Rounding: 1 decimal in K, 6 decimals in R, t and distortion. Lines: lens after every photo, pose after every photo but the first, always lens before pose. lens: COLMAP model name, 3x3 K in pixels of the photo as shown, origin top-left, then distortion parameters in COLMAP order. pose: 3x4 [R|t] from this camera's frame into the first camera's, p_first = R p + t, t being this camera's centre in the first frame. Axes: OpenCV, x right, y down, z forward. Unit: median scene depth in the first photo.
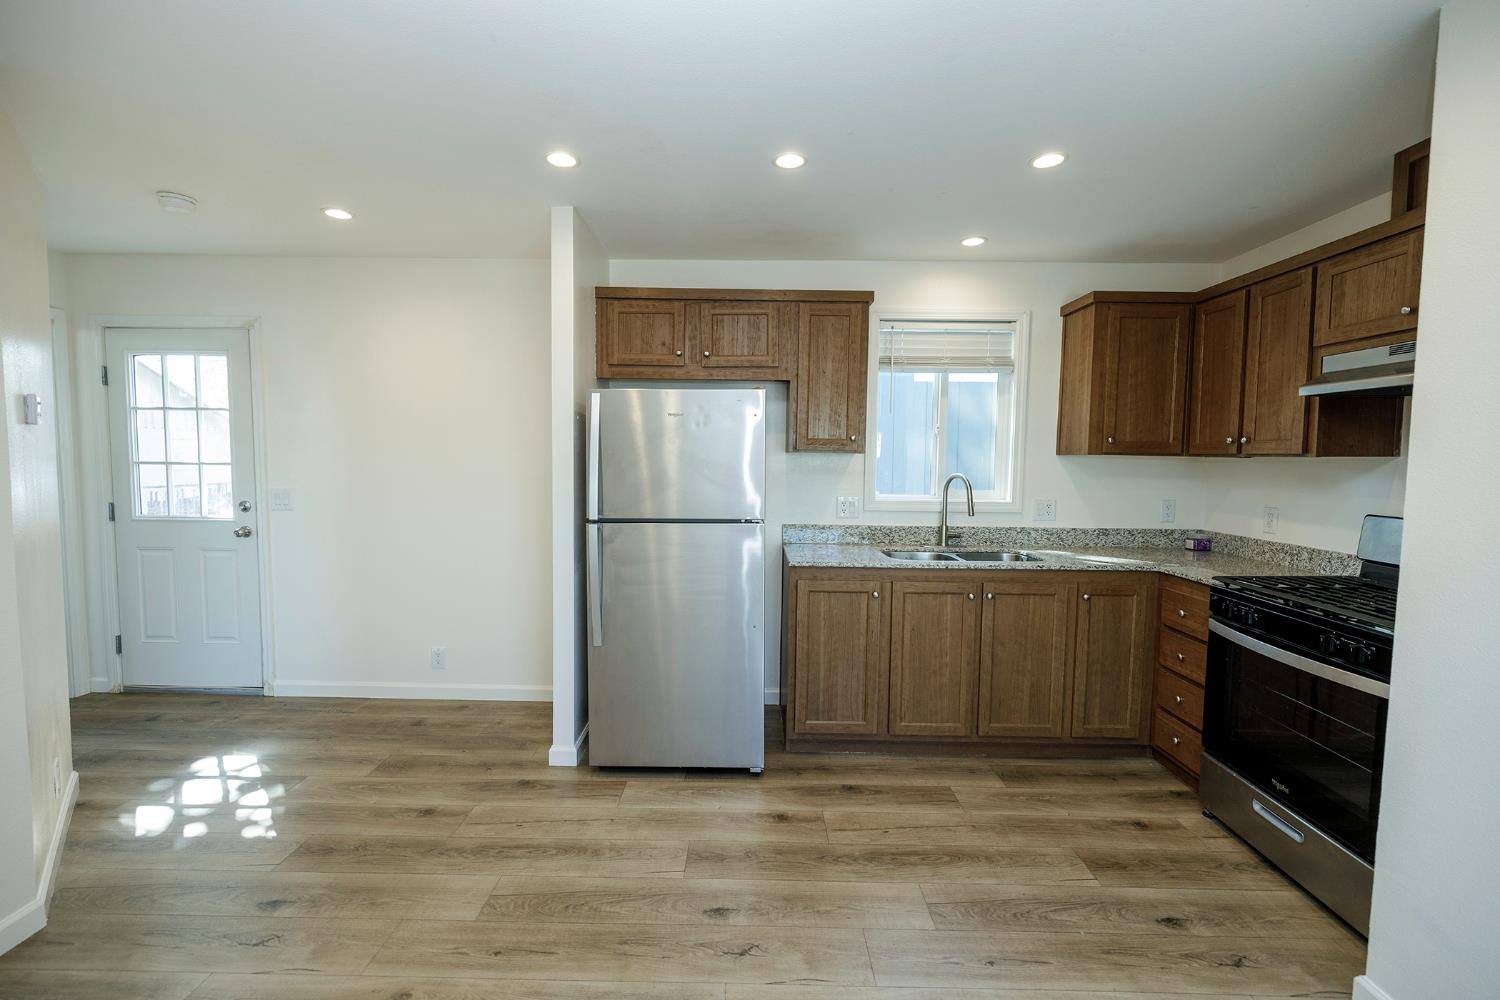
lens RADIAL K [[627.2, 0, 741.7], [0, 627.2, 494.8], [0, 0, 1]] dist [0.000262, -0.000276]
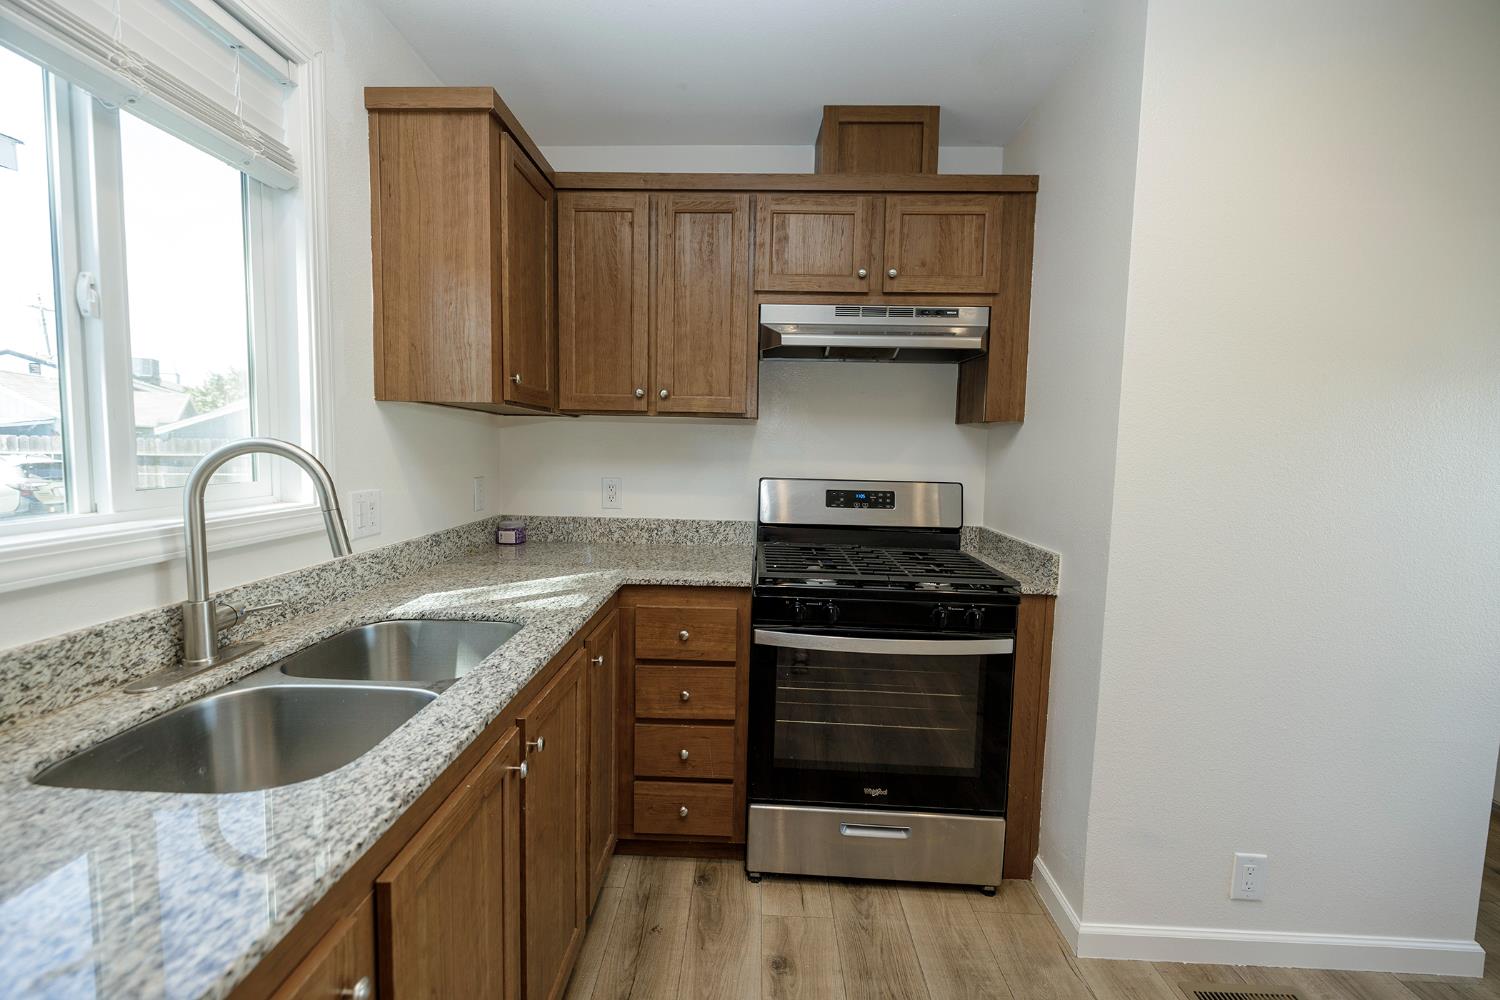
lens RADIAL K [[627.2, 0, 741.7], [0, 627.2, 494.8], [0, 0, 1]] dist [0.000262, -0.000276]
pose [[0.015397, -0.092324, 0.995610, 0.013886], [0.041254, 0.994939, 0.091624, -0.028000], [-0.999030, 0.039662, 0.019128, 0.851853]]
